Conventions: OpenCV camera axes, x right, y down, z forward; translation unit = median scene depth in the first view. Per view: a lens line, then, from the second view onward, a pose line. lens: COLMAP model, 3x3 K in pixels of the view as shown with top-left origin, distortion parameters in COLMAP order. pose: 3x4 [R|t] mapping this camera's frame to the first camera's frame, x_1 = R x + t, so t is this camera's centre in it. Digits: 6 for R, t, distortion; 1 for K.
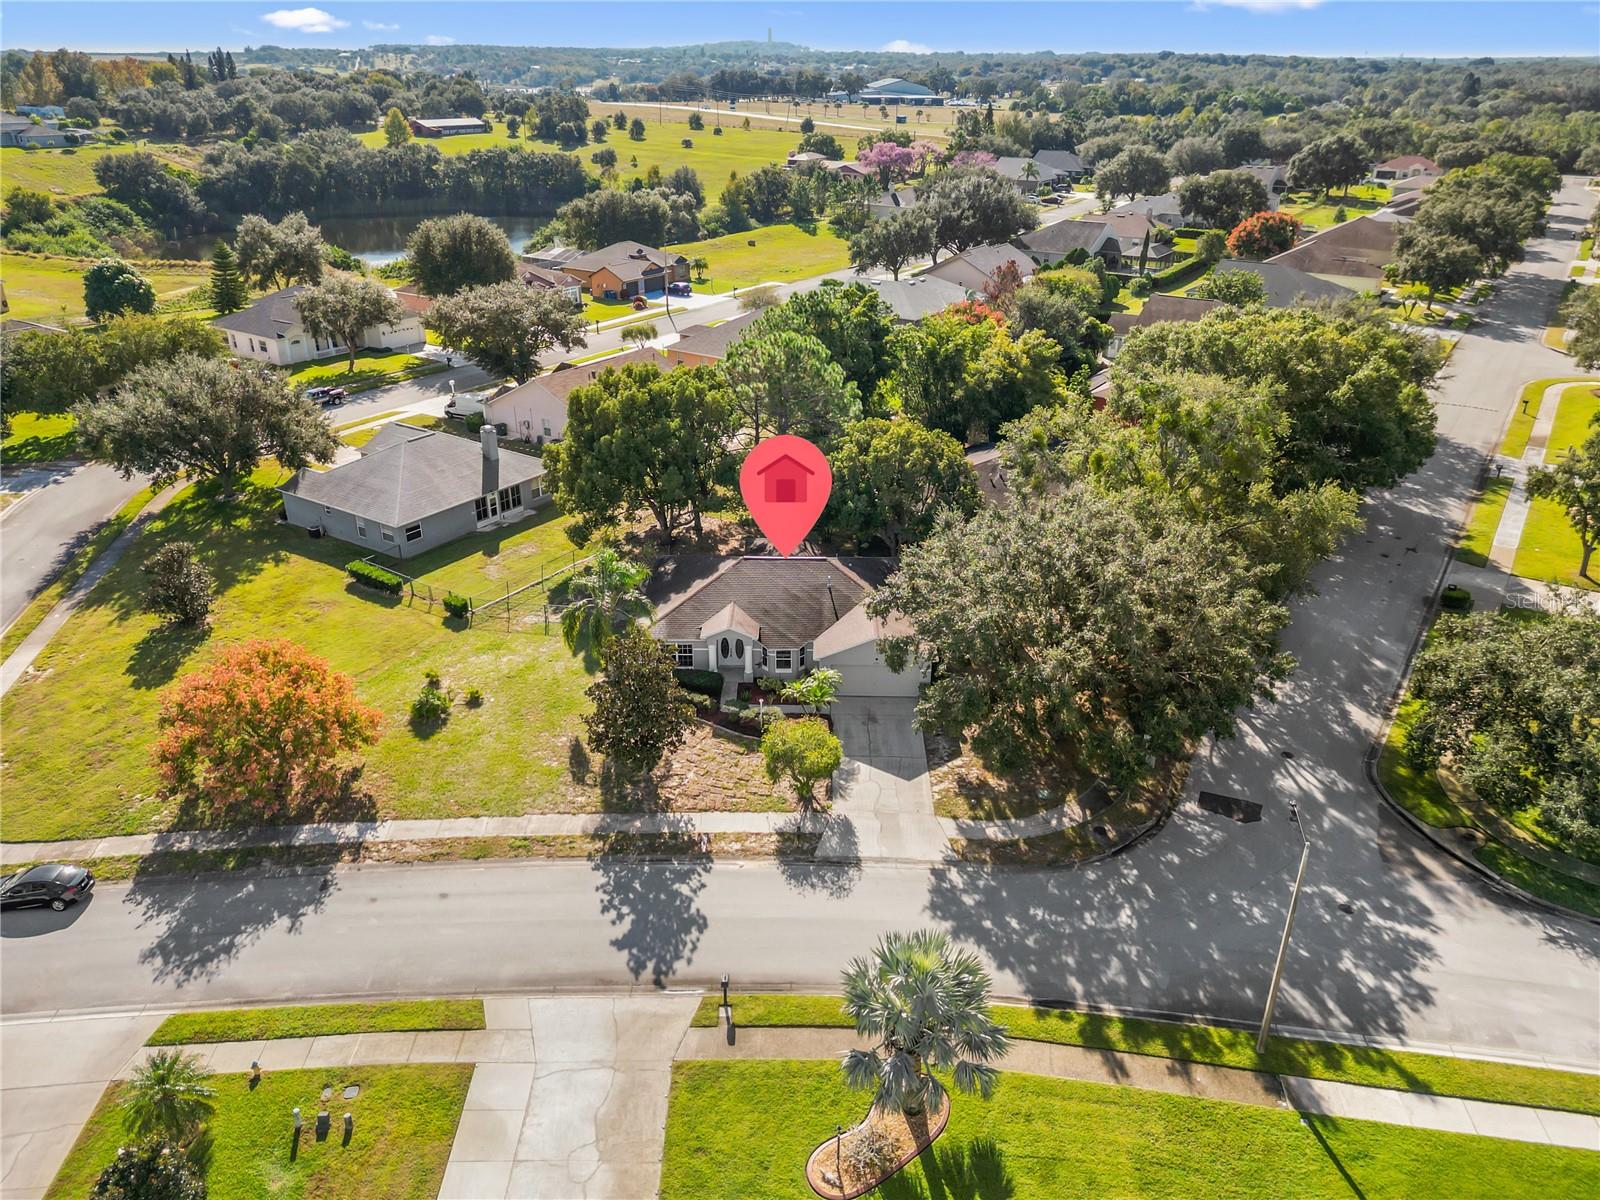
lens RADIAL K [[1123.9, 0, 795.0], [0, 1123.9, 590.5], [0, 0, 1]] dist [0.107532, -0.117503]
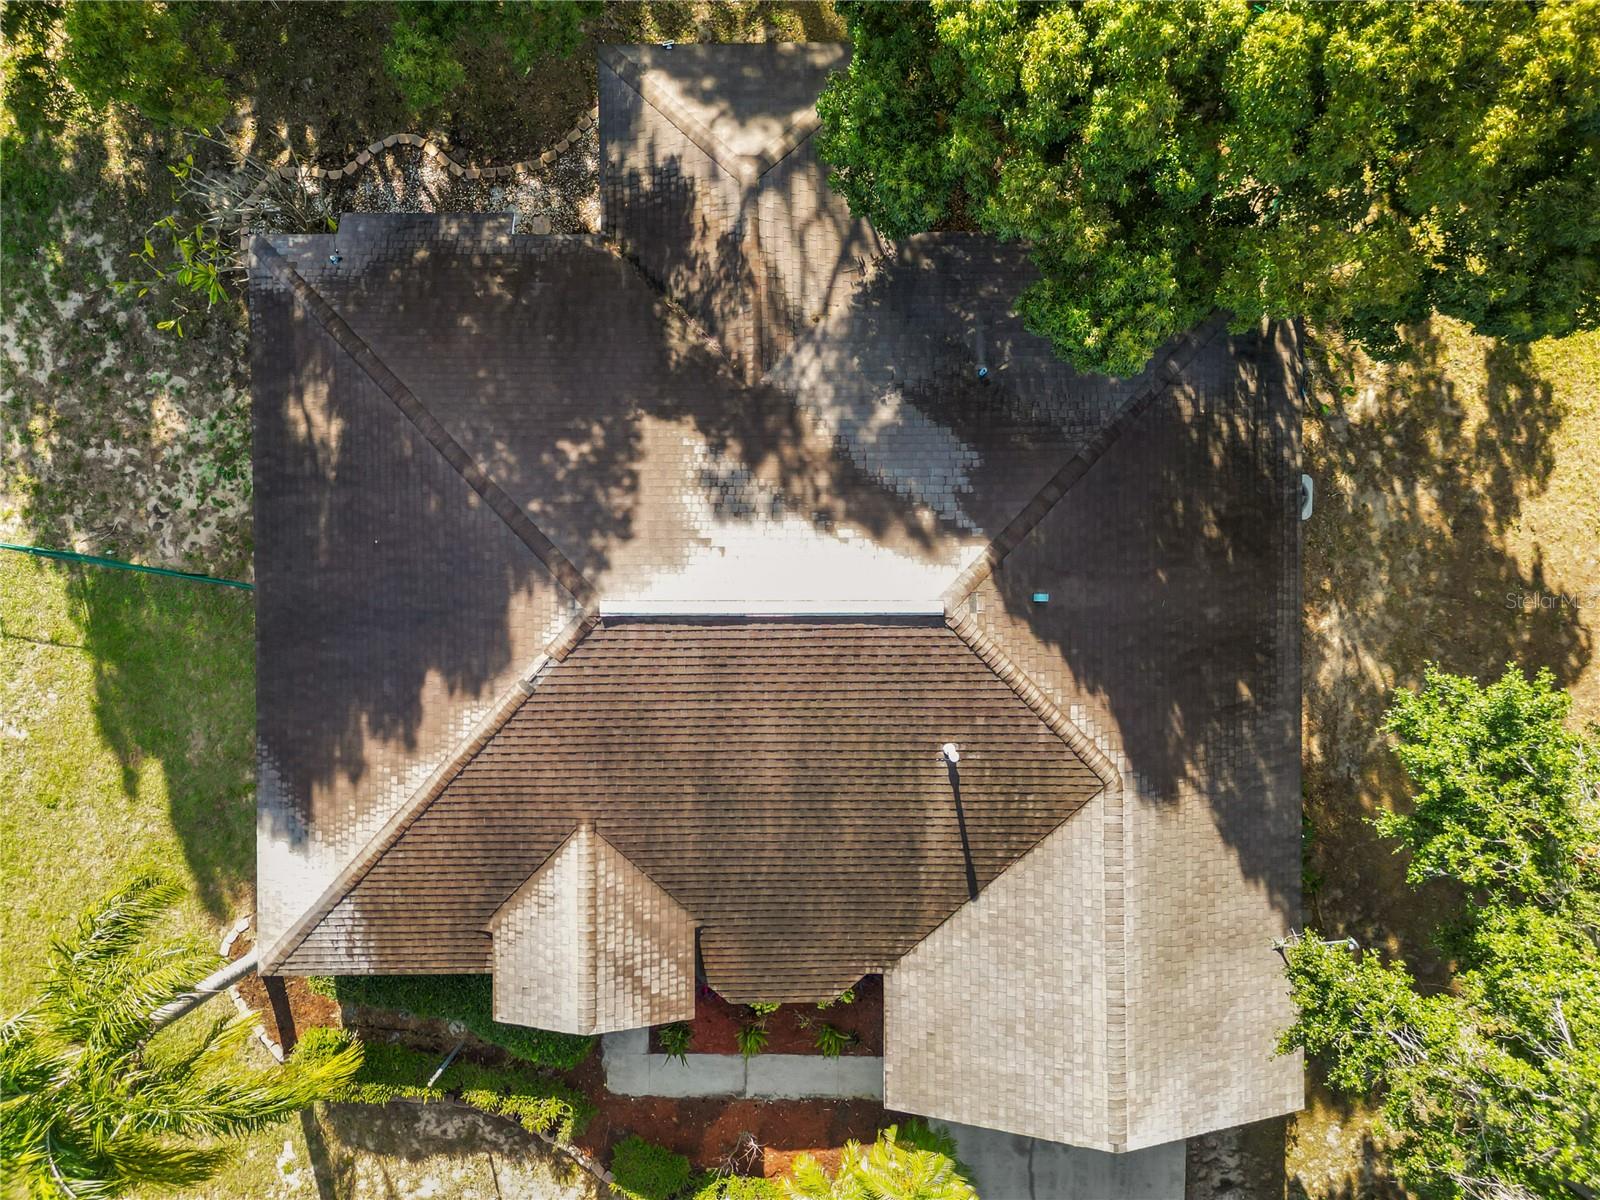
lens RADIAL K [[1123.9, 0, 795.0], [0, 1123.9, 590.5], [0, 0, 1]] dist [0.107532, -0.117503]
pose [[0.999694, -0.015734, -0.019089, -0.000216], [0.023900, 0.415139, 0.909444, -0.284809], [-0.006384, -0.909622, 0.415388, 1.029938]]
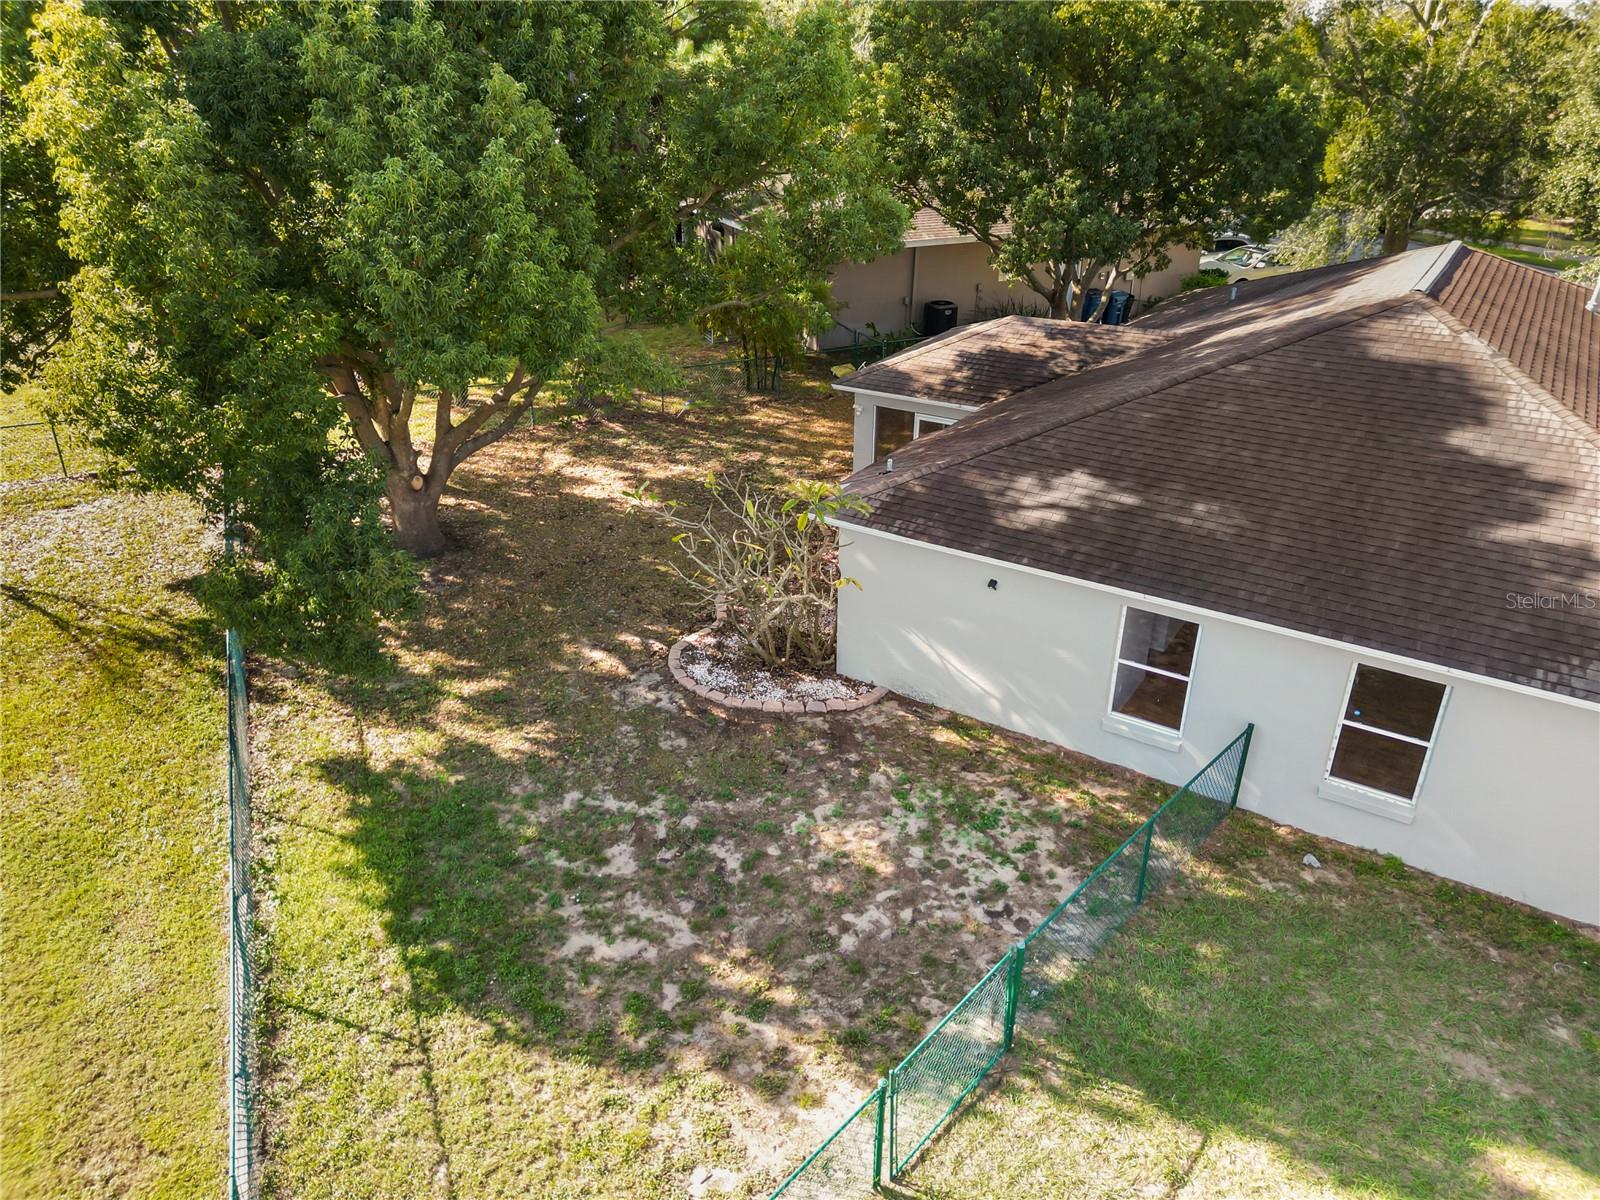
lens RADIAL K [[1123.9, 0, 795.0], [0, 1123.9, 590.5], [0, 0, 1]] dist [0.107532, -0.117503]
pose [[0.530581, -0.369678, 0.762772, -0.358364], [0.354747, 0.914129, 0.196272, -0.076044], [-0.769830, 0.166453, 0.616162, 1.097788]]
